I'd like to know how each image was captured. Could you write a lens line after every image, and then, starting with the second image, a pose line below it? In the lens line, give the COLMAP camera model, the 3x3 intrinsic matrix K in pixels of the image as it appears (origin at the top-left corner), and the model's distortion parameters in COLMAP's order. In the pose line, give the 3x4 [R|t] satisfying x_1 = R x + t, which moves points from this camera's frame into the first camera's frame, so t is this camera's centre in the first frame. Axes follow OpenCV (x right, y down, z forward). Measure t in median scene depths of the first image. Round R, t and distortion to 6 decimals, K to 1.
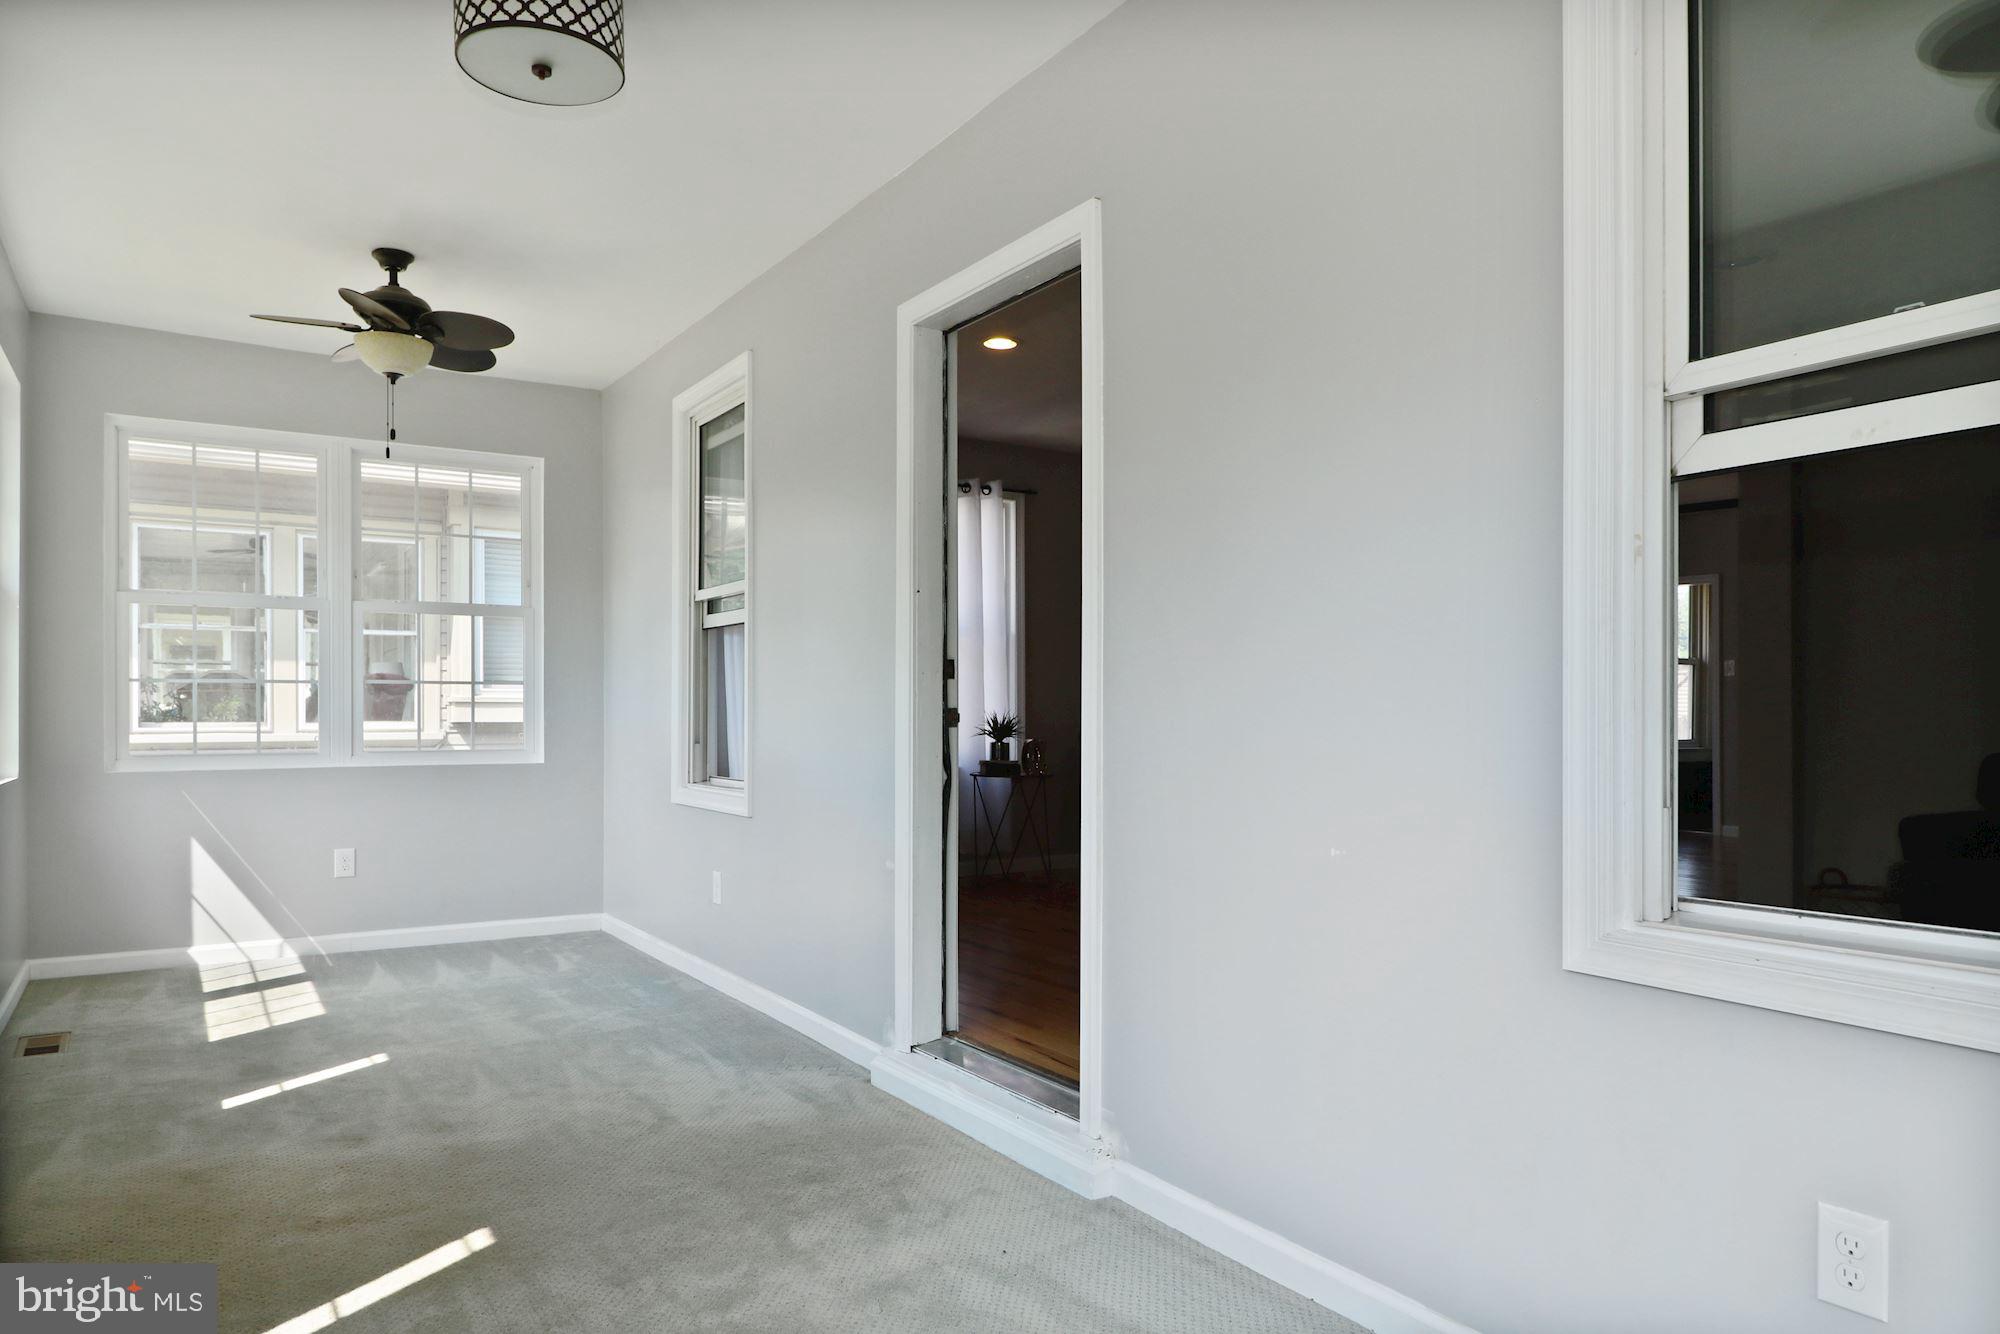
lens RADIAL K [[1276.8, 0, 998.5], [0, 1276.8, 726.5], [0, 0, 1]] dist [0.004383, 0.000667]
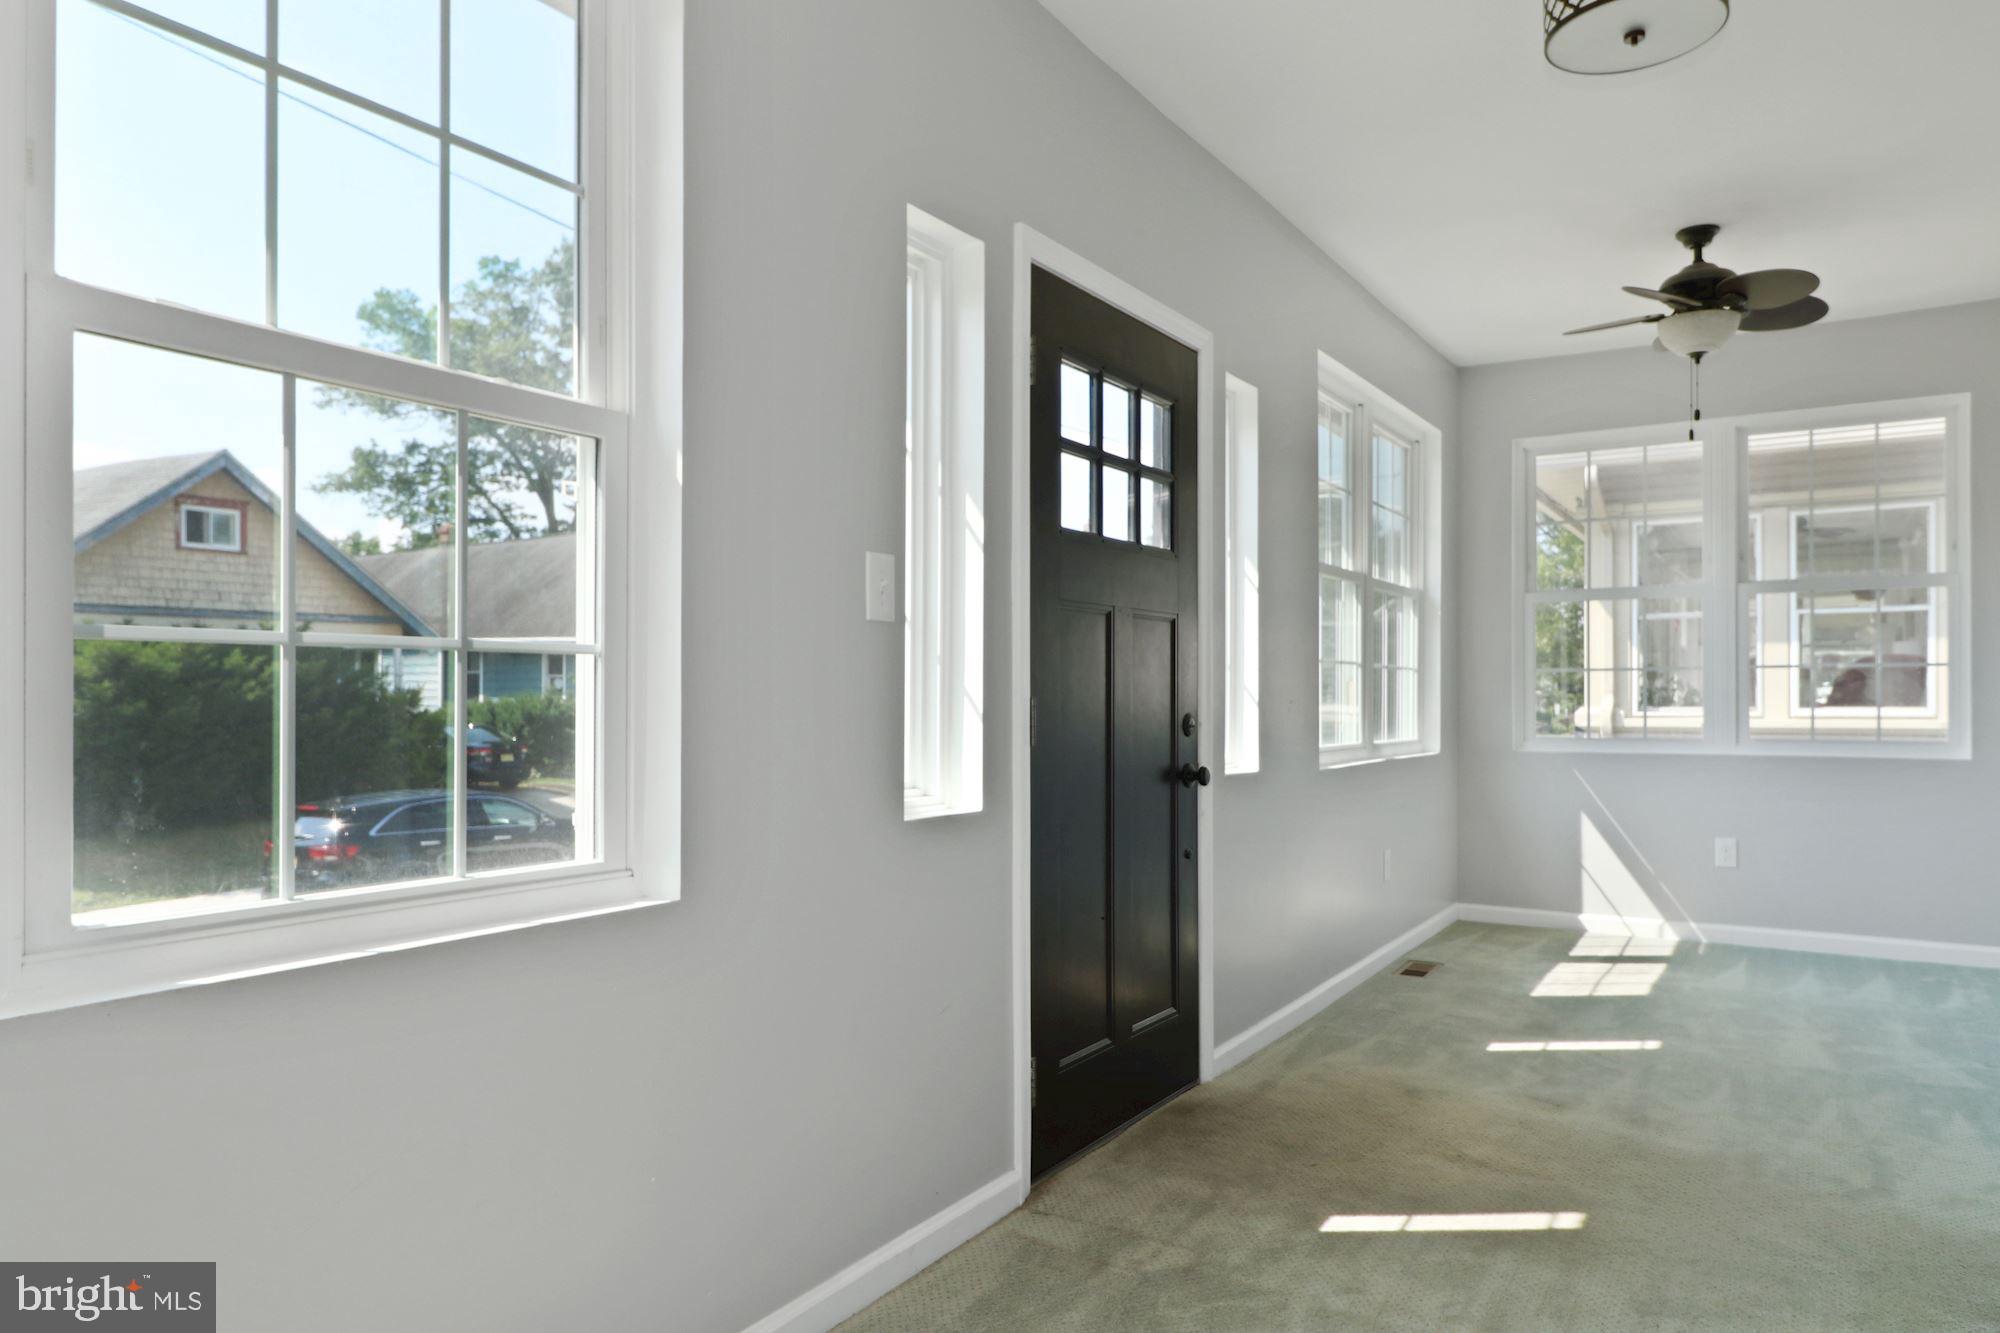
lens RADIAL K [[1317.6, 0, 997.7], [0, 1317.6, 695.3], [0, 0, 1]] dist [-0.001768, -0.003321]
pose [[0.419088, -0.002558, -0.907942, 0.227070], [-0.008747, 0.999938, -0.006855, -0.002067], [0.907904, 0.010815, 0.419040, 0.098741]]
